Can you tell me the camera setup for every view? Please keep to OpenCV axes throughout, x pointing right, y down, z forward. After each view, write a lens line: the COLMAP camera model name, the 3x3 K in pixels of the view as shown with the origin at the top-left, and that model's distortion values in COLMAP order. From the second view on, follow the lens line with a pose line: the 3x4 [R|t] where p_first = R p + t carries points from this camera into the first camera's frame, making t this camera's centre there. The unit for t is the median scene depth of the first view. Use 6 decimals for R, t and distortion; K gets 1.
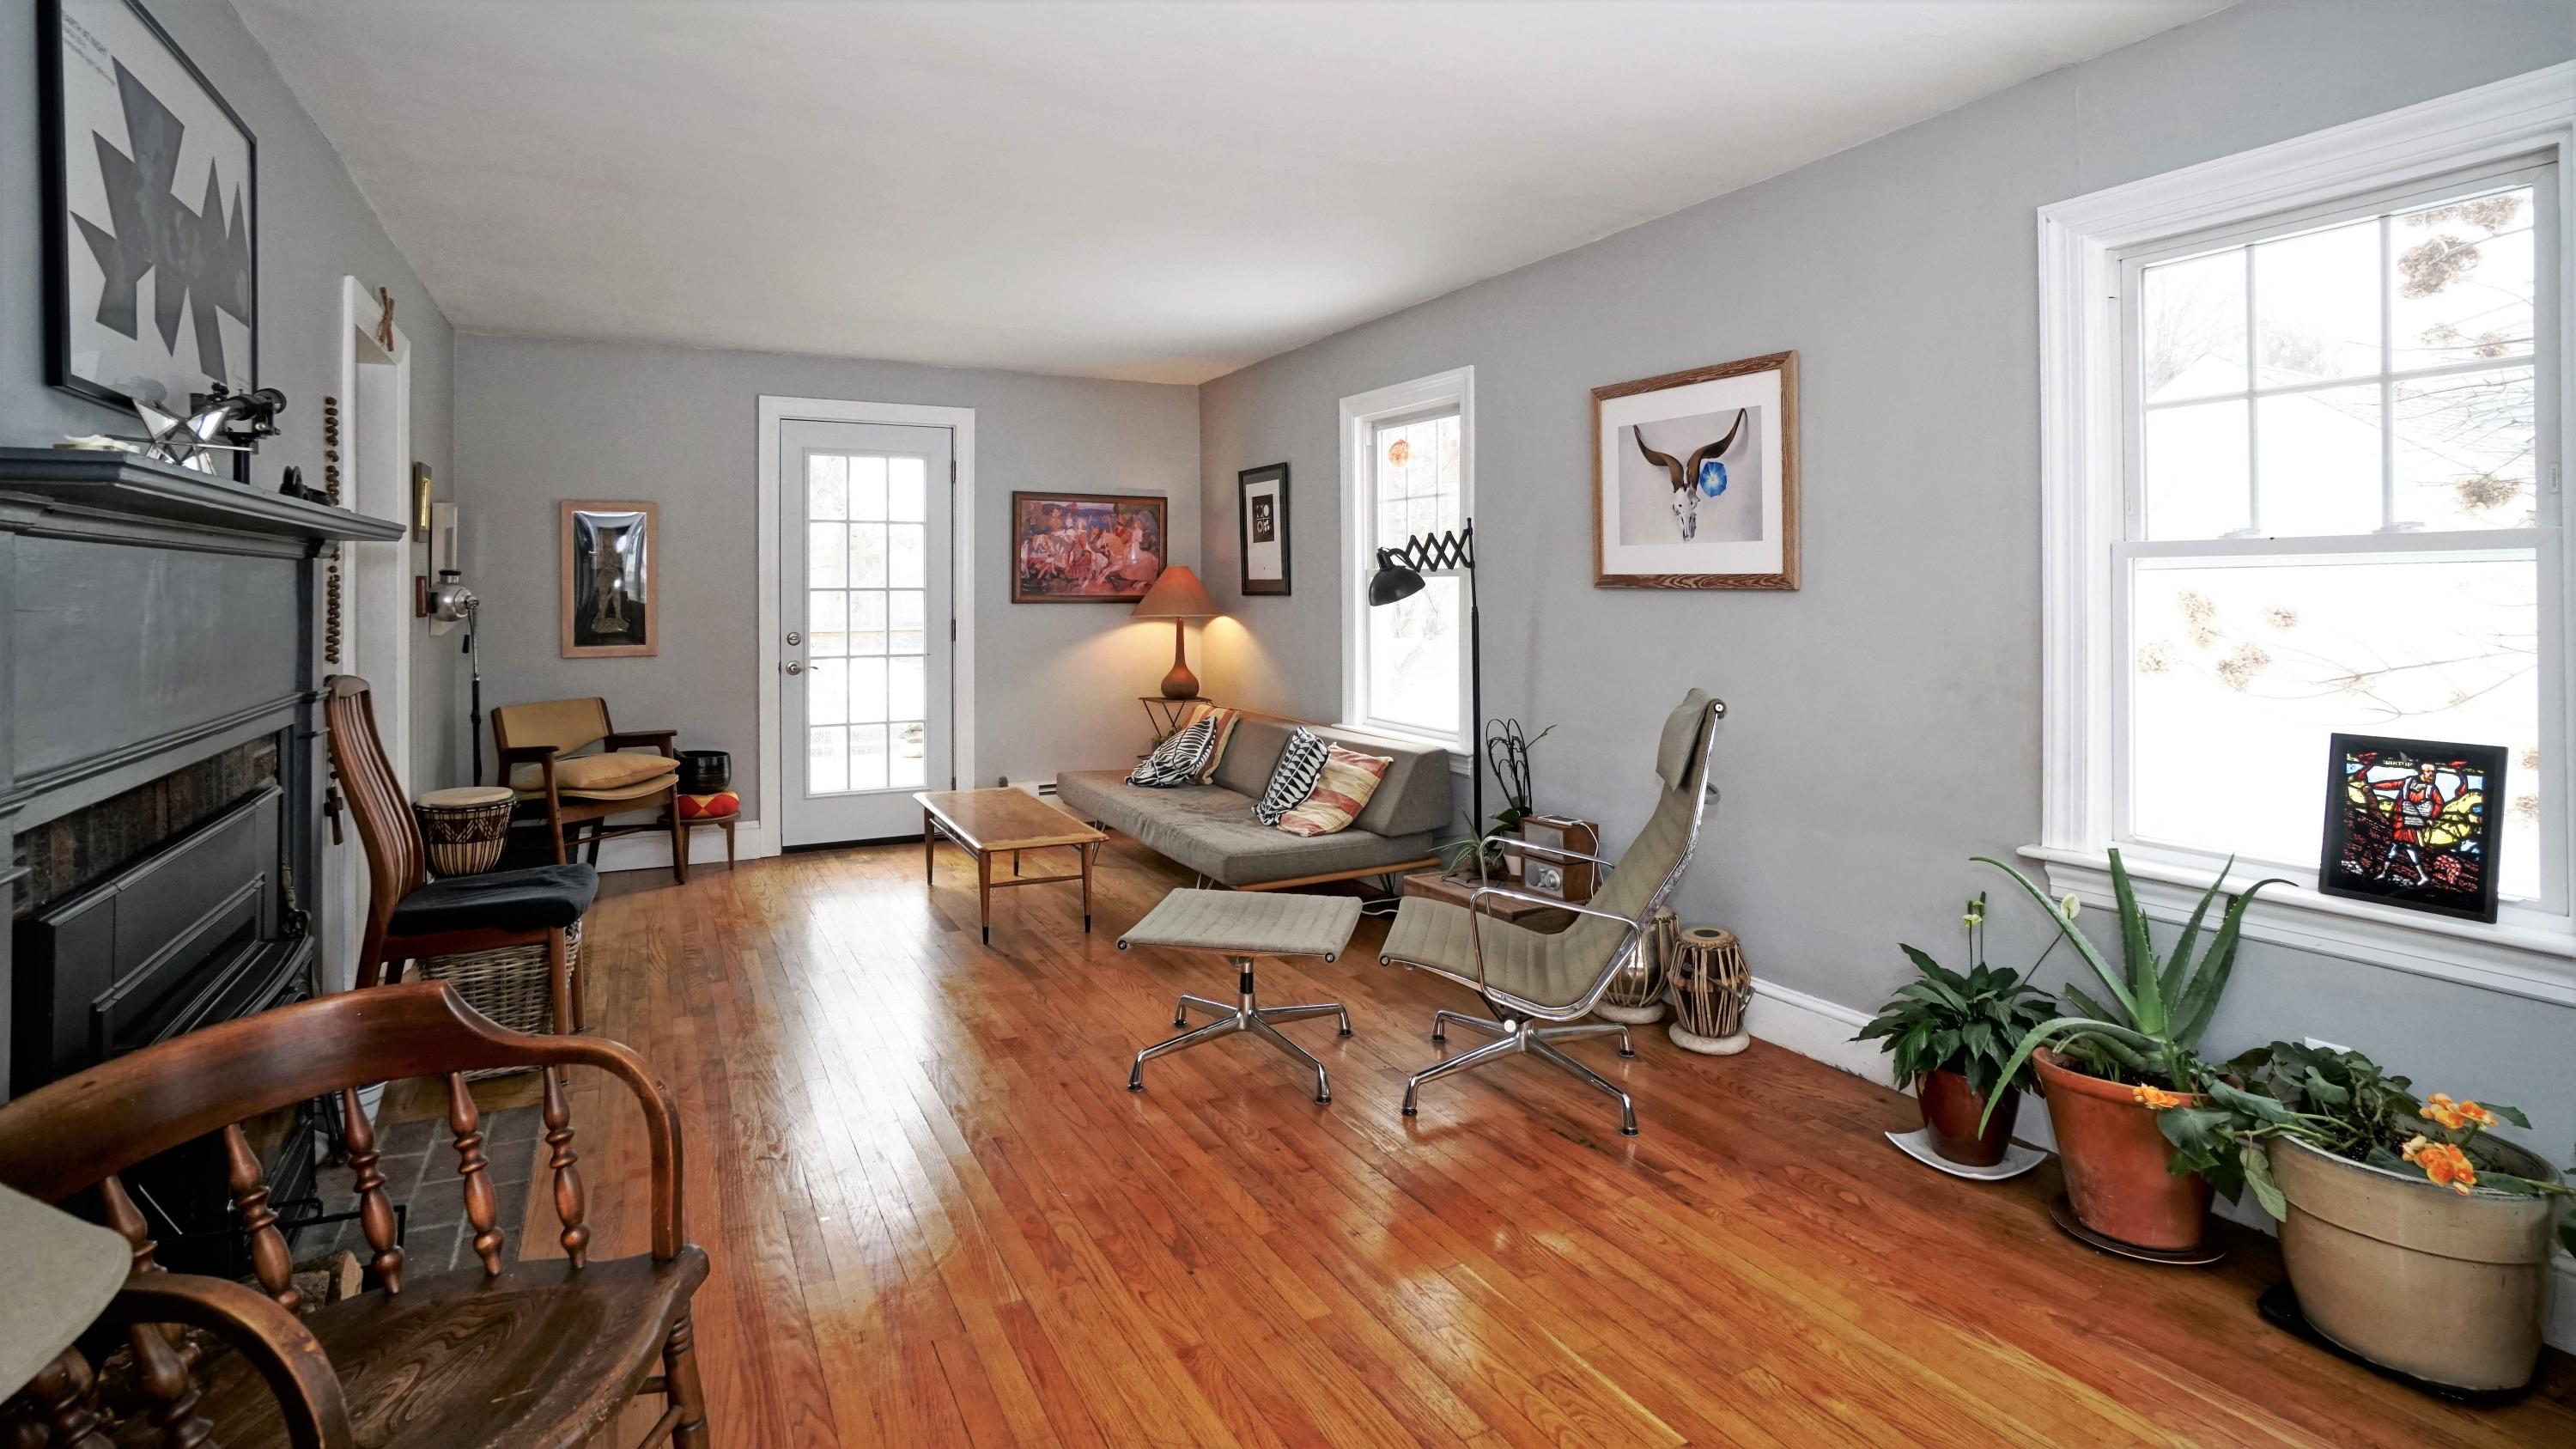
lens RADIAL K [[1249.9, 0, 1272.4], [0, 1249.9, 609.0], [0, 0, 1]] dist [-0.060373, 0.023690]
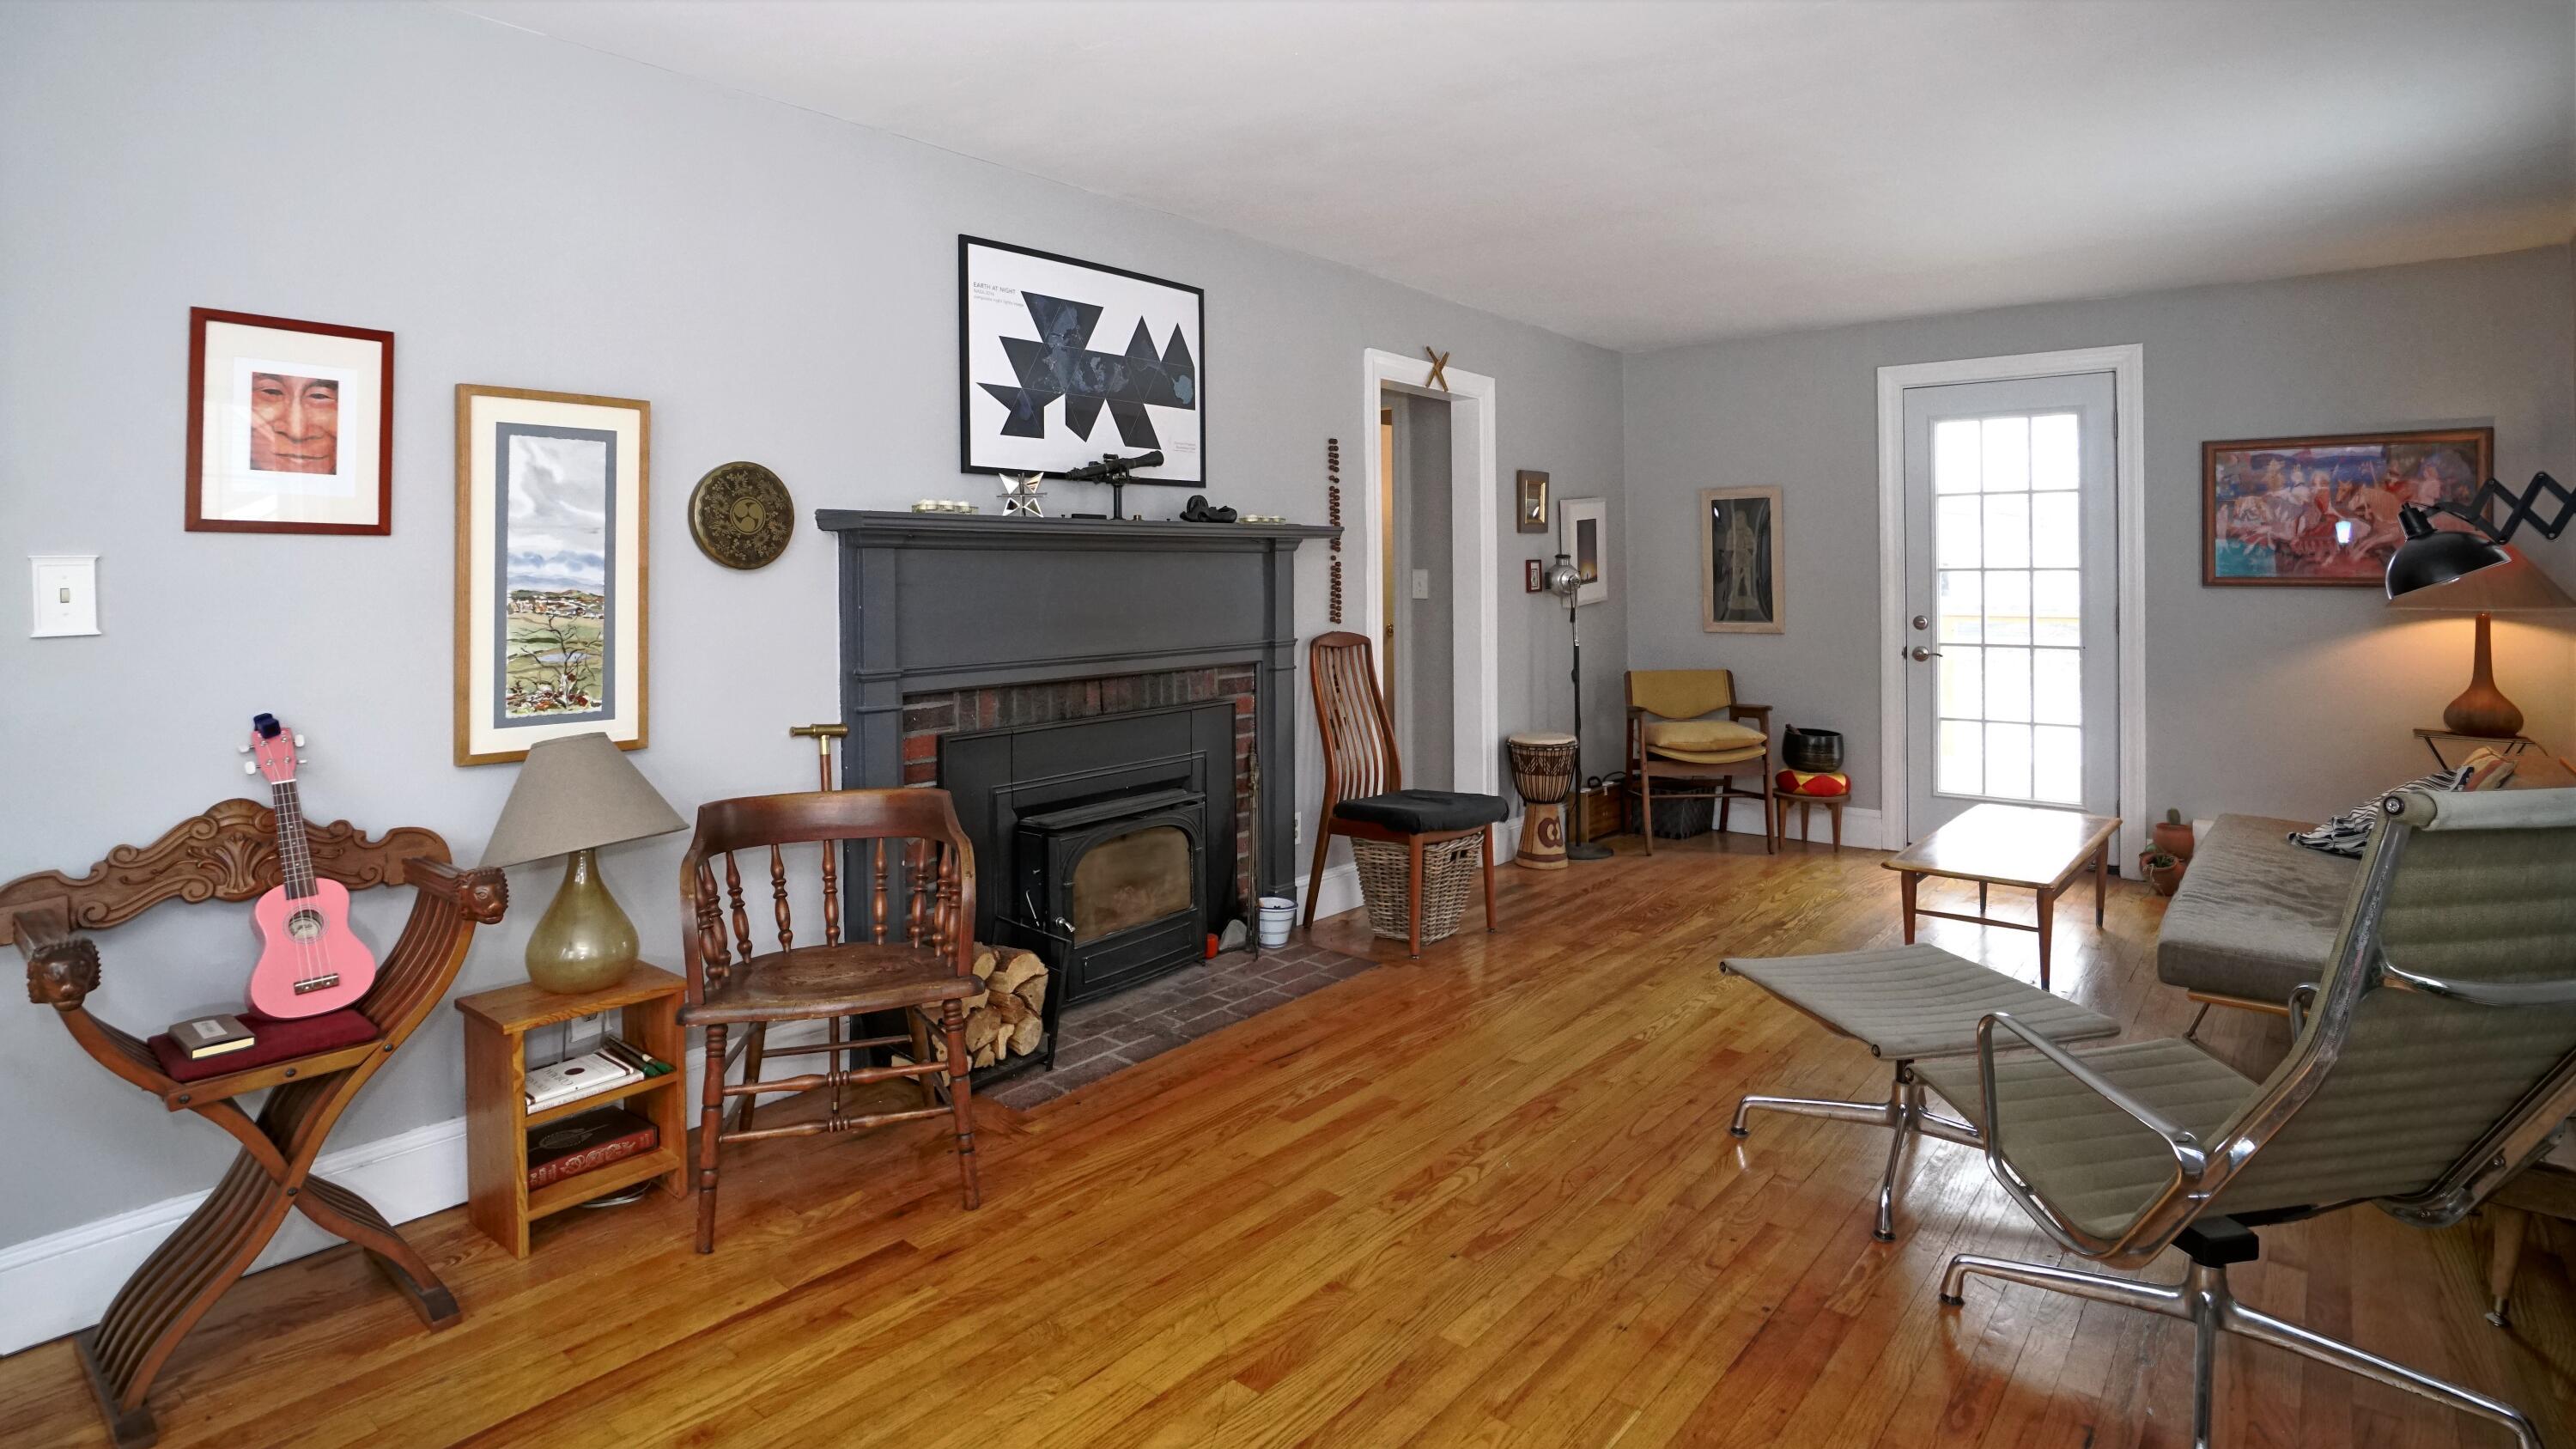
lens RADIAL K [[1294.1, 0, 1258.4], [0, 1294.1, 569.1], [0, 0, 1]] dist [-0.062221, 0.026874]
pose [[0.378657, -0.001248, -0.925536, 0.332580], [-0.011791, 0.999911, -0.006172, -0.004210], [0.925462, 0.013250, 0.378609, 0.182101]]
